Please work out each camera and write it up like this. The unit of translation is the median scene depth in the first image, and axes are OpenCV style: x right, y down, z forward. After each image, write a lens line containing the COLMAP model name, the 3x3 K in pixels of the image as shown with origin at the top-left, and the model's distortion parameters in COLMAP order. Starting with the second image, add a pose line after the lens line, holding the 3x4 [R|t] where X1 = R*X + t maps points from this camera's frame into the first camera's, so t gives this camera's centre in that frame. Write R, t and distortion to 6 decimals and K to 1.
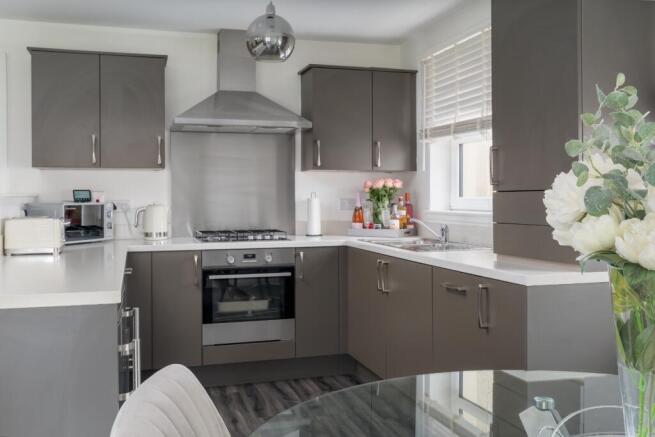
lens RADIAL K [[637.1, 0, 325.4], [0, 637.1, 195.7], [0, 0, 1]] dist [0.013091, 0.000000]
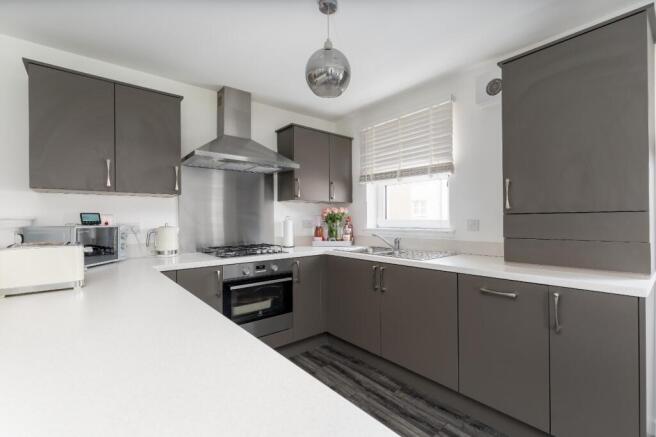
lens RADIAL K [[305.4, 0, 341.9], [0, 305.4, 217.9], [0, 0, 1]] dist [0.002015, -0.000222]
pose [[0.921140, -0.001071, 0.389231, -0.199855], [0.003238, 0.999983, -0.004911, 0.002428], [-0.389219, 0.005784, 0.921127, 0.384204]]
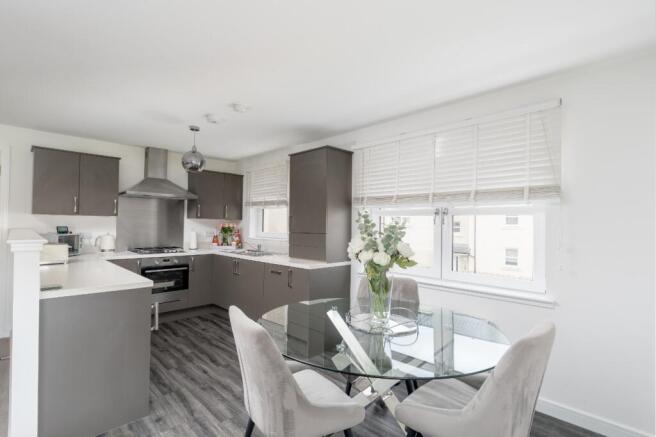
lens RADIAL K [[305.4, 0, 313.4], [0, 305.4, 220.9], [0, 0, 1]] dist [0.002015, -0.000222]
pose [[0.892489, 0.024917, 0.450379, -0.139516], [-0.018529, 0.999656, -0.018589, -0.022398], [-0.450687, 0.008246, 0.892644, -0.092204]]
